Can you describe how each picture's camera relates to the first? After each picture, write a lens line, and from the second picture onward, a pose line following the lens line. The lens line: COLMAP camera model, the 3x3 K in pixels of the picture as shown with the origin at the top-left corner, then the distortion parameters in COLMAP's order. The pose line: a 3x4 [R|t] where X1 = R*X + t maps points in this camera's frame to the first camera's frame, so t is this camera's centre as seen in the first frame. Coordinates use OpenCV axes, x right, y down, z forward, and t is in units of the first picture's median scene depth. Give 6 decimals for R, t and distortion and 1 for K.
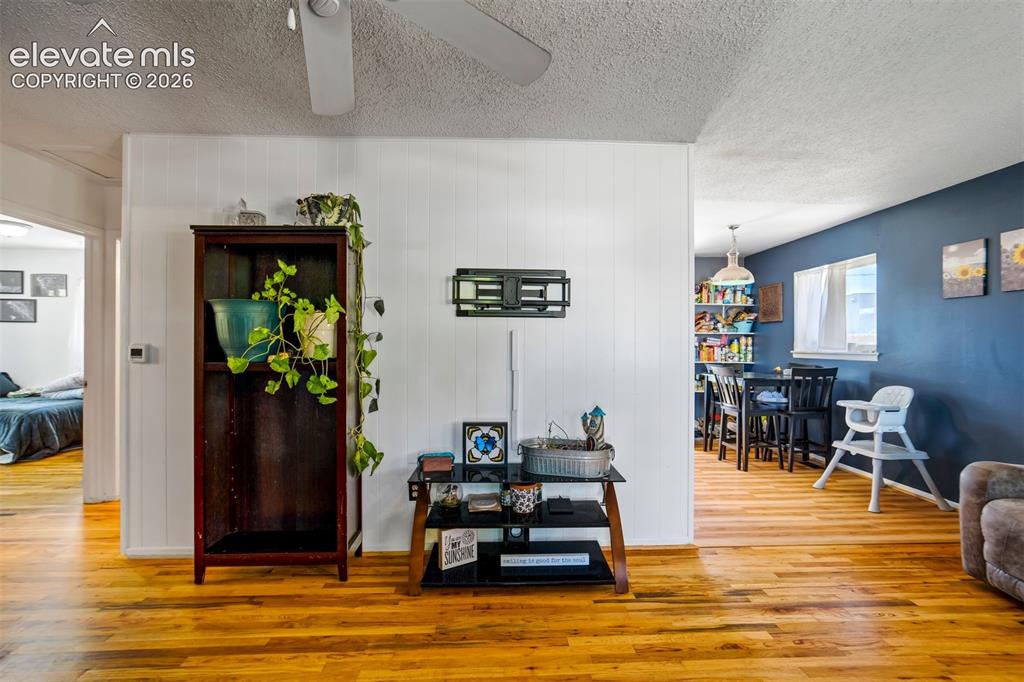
lens RADIAL K [[484.9, 0, 512.0], [0, 484.9, 341.0], [0, 0, 1]] dist [-0.035648, 0.021420]
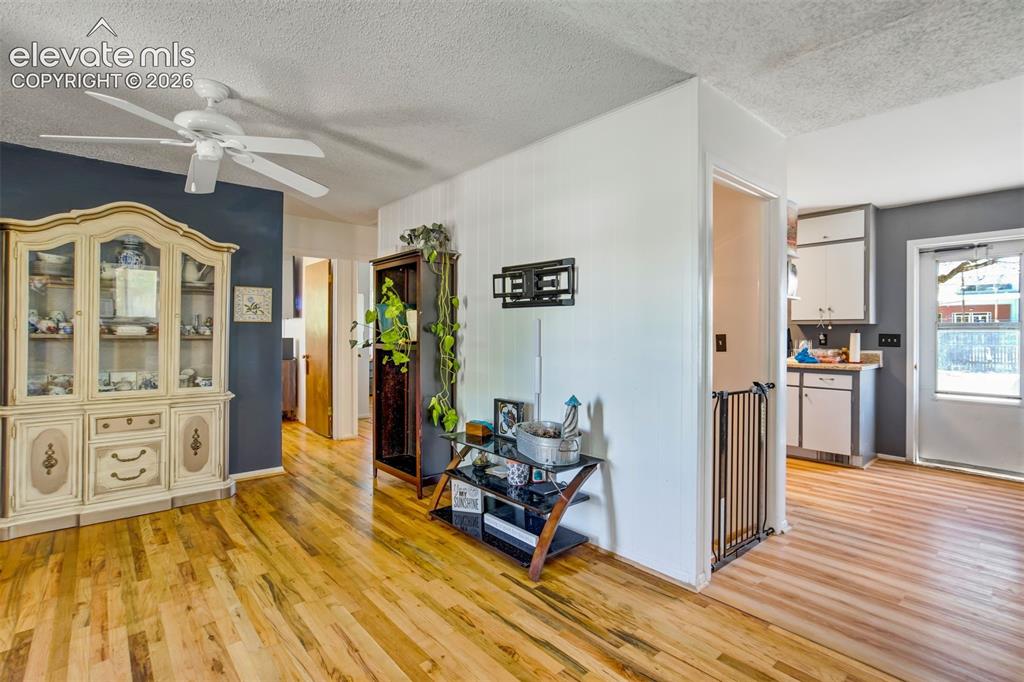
lens RADIAL K [[490.2, 0, 519.1], [0, 490.2, 330.0], [0, 0, 1]] dist [-0.042380, 0.020399]
pose [[0.627218, -0.004639, -0.778830, 0.856303], [-0.001678, 0.999972, -0.007308, 0.010608], [0.778842, 0.005891, 0.627193, 0.293922]]
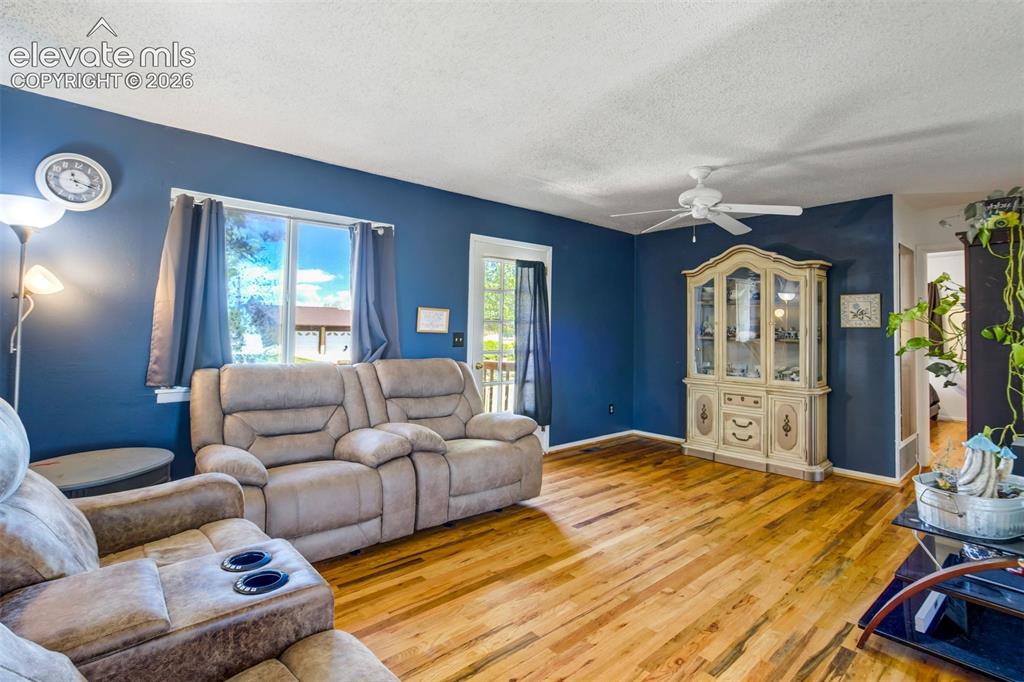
lens RADIAL K [[493.8, 0, 514.2], [0, 493.8, 315.4], [0, 0, 1]] dist [-0.000478, 0.000546]
pose [[-0.771848, -0.034923, -0.634847, 1.042836], [-0.015586, 0.999230, -0.036018, 0.011628], [0.635616, -0.017905, -0.771798, 1.098510]]
